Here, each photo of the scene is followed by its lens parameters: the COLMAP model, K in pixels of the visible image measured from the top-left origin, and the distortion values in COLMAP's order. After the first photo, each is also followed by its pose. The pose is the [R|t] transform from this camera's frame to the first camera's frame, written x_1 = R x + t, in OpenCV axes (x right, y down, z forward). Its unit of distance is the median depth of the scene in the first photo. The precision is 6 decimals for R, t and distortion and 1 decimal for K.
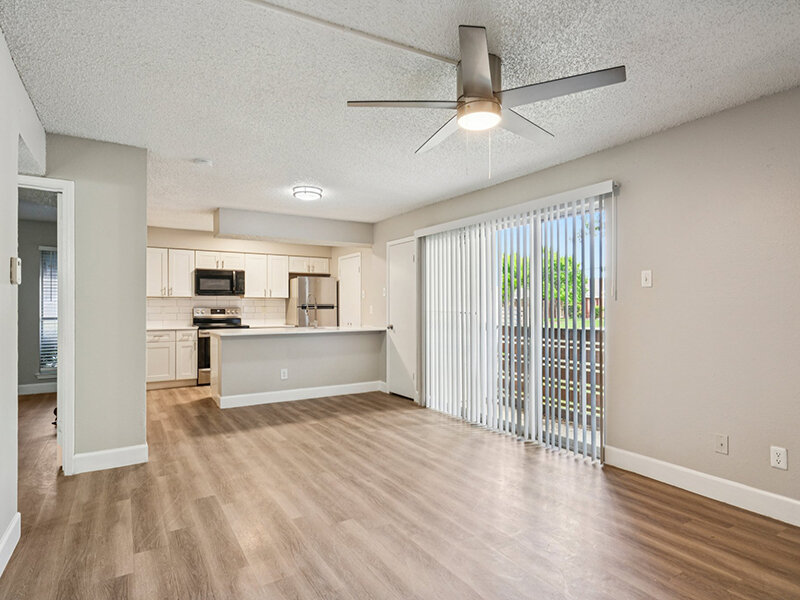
lens RADIAL K [[448.8, 0, 400.8], [0, 448.8, 303.9], [0, 0, 1]] dist [0.002529, 0.000125]
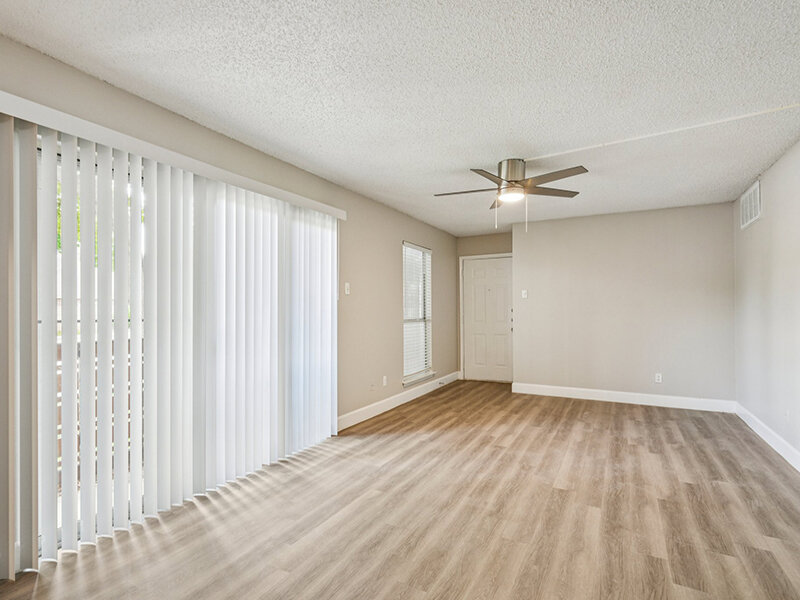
lens RADIAL K [[409.4, 0, 401.2], [0, 409.4, 309.0], [0, 0, 1]] dist [-0.004233, 0.000095]
pose [[-0.495496, 0.001843, 0.868609, -0.342125], [-0.002371, 0.999991, -0.003475, 0.005313], [-0.868607, -0.003781, -0.495487, 0.762252]]
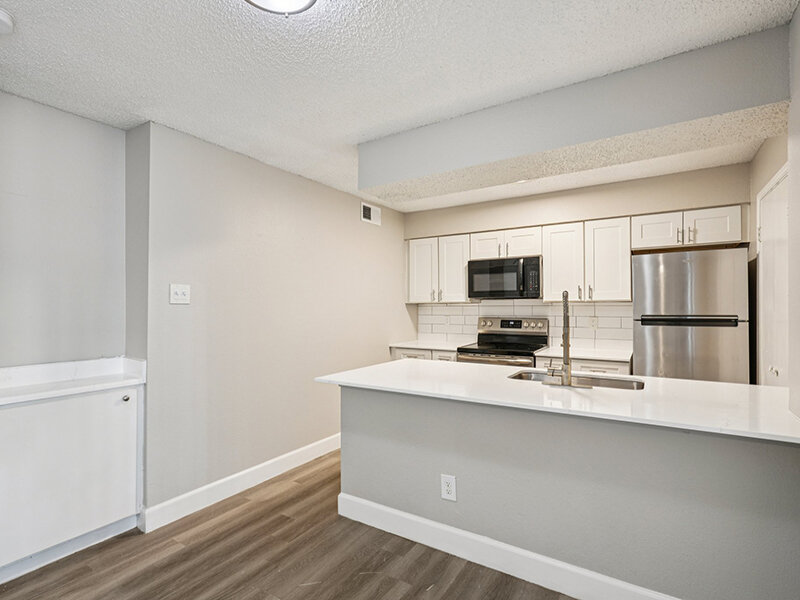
lens RADIAL K [[409.4, 0, 401.2], [0, 409.4, 309.0], [0, 0, 1]] dist [-0.004233, 0.000095]
pose [[0.435882, 0.005727, -0.899985, 0.060984], [0.008892, 0.999904, 0.010669, -0.014569], [0.899960, -0.012653, 0.435789, 0.721221]]
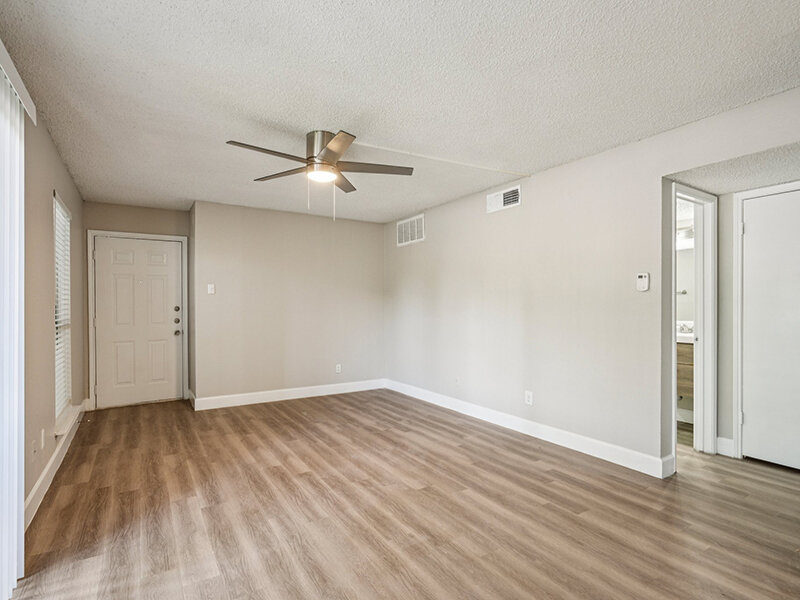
lens RADIAL K [[409.4, 0, 401.2], [0, 409.4, 309.0], [0, 0, 1]] dist [-0.004233, 0.000095]
pose [[-0.999949, 0.000709, -0.010084, -0.023618], [0.000710, 1.000000, -0.000034, 0.005203], [0.010084, -0.000041, -0.999949, 0.831017]]
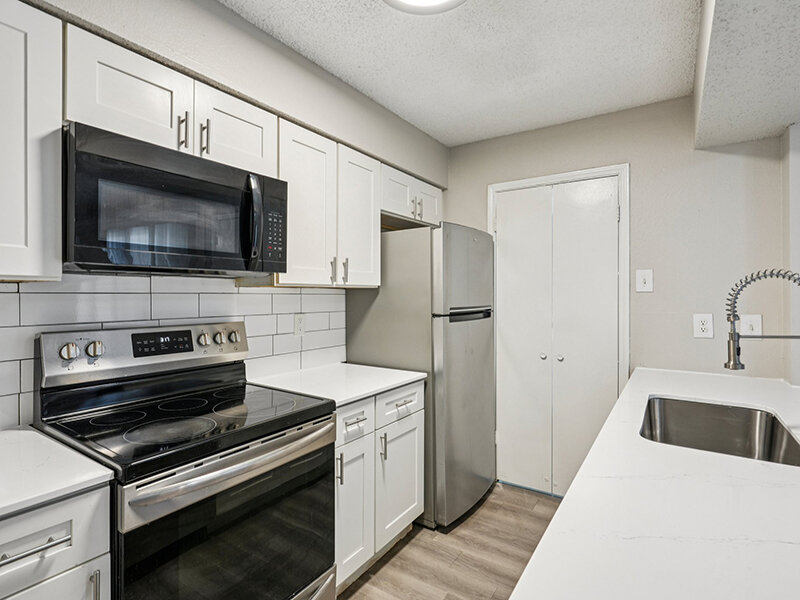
lens RADIAL K [[409.7, 0, 403.1], [0, 409.7, 295.7], [0, 0, 1]] dist [-0.004644, -0.000706]
pose [[0.911021, 0.003119, 0.412347, -0.455201], [-0.007048, 0.999943, 0.008008, -0.012465], [-0.412299, -0.010201, 0.910991, 0.900126]]
